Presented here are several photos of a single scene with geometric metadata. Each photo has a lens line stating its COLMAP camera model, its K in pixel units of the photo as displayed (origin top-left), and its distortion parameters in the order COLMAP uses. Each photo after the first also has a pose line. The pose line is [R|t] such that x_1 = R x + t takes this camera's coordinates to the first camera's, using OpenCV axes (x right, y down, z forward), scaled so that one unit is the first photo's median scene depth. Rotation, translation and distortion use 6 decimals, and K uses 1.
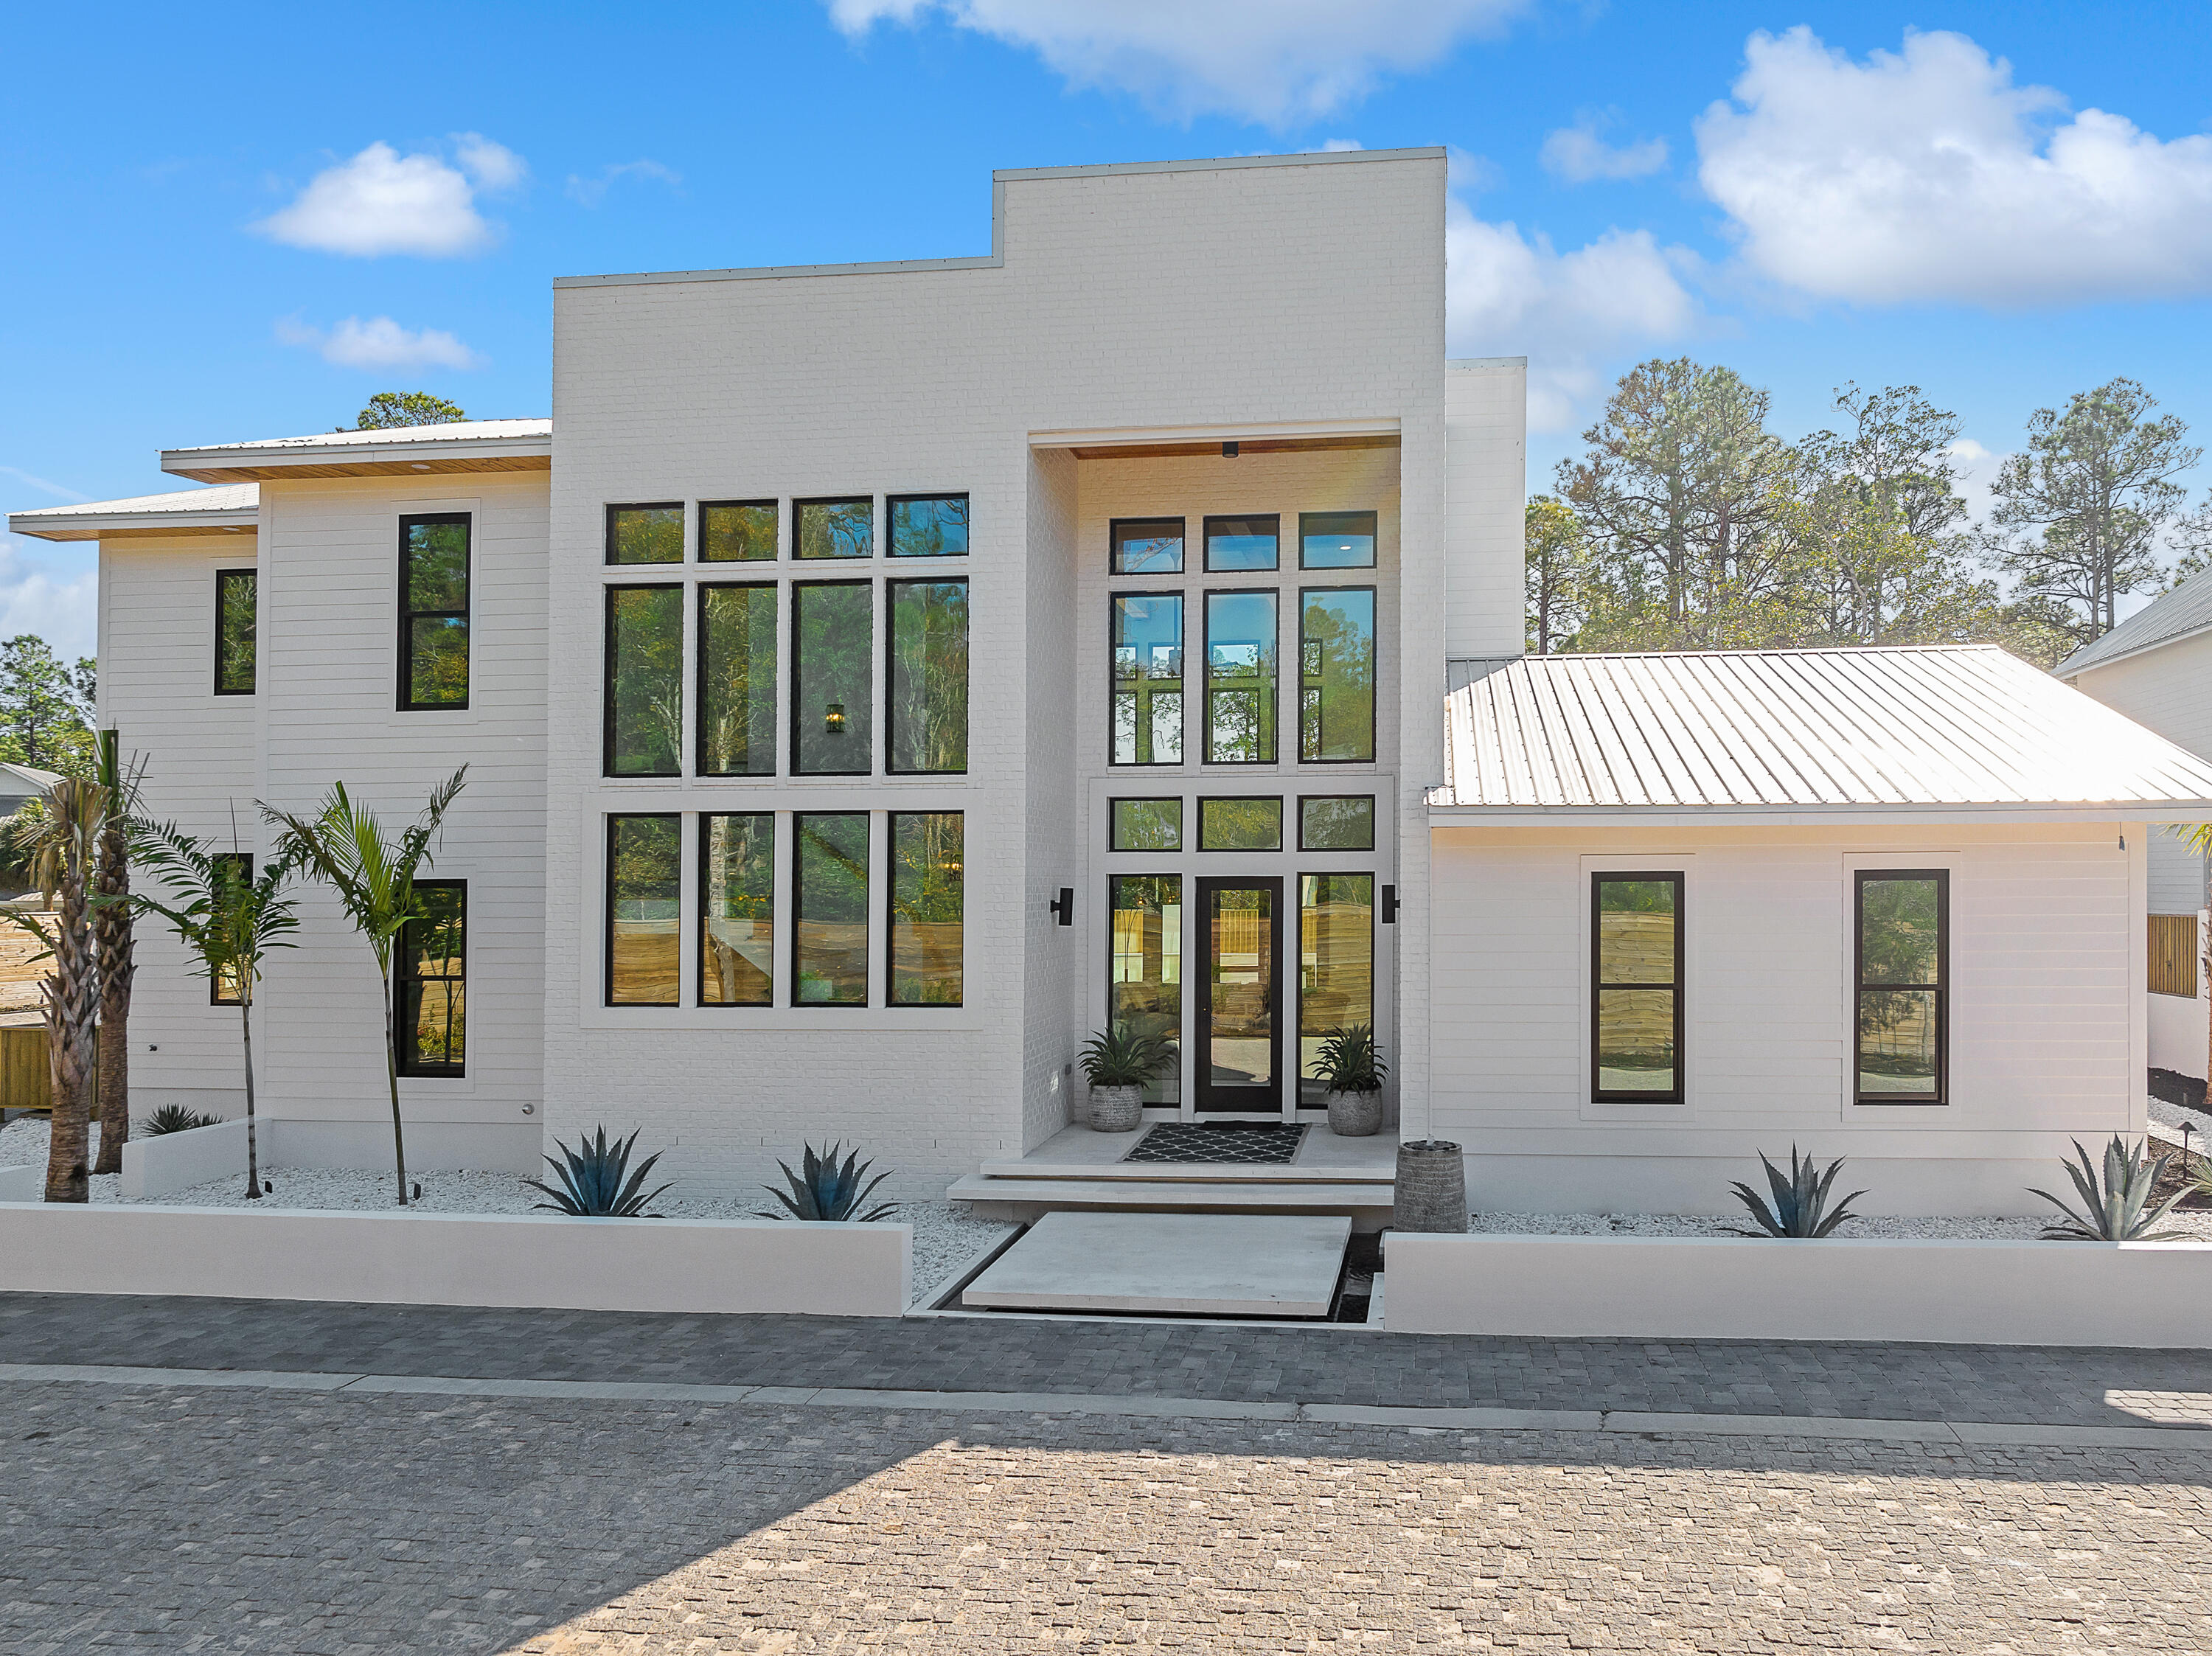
lens RADIAL K [[1593.0, 0, 1106.0], [0, 1593.0, 828.0], [0, 0, 1]] dist [-0.019926, 0.000396]
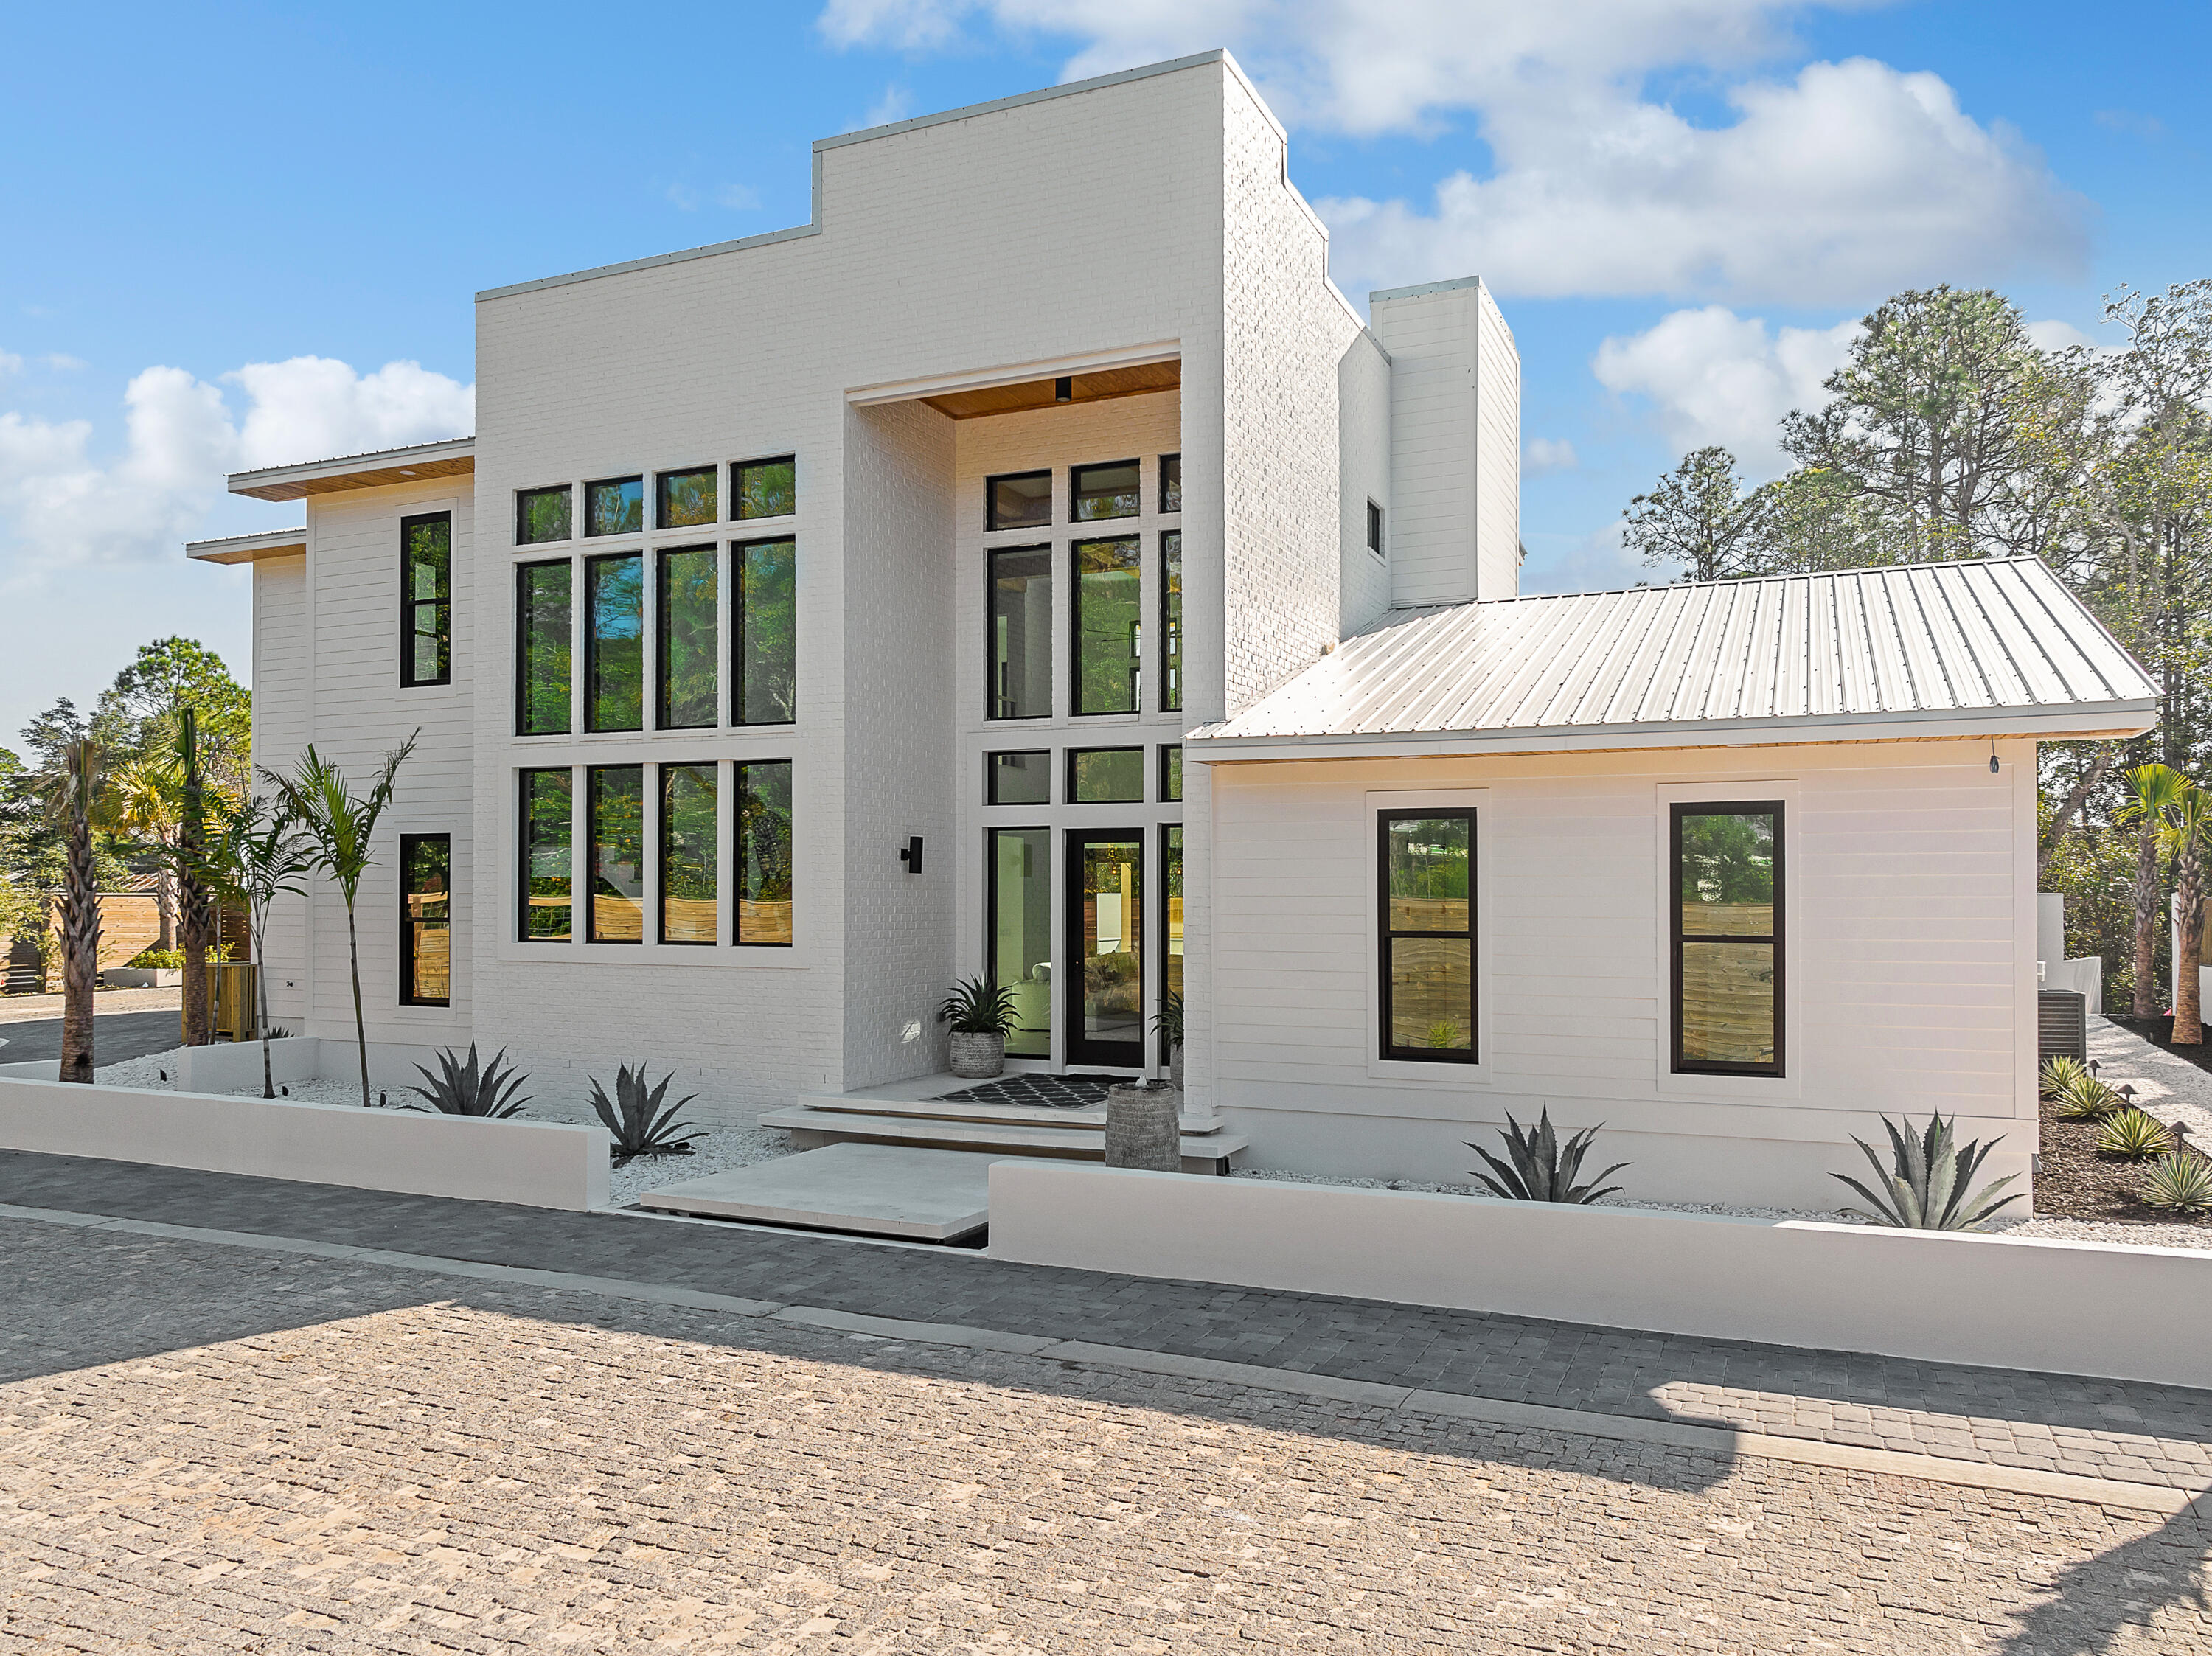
lens RADIAL K [[1548.0, 0, 1106.8], [0, 1548.0, 877.5], [0, 0, 1]] dist [-0.019709, 0.024186]
pose [[0.953624, 0.004501, -0.300967, 0.553509], [-0.001187, 0.999937, 0.011192, 0.074337], [0.300998, -0.010316, 0.953569, 0.120452]]
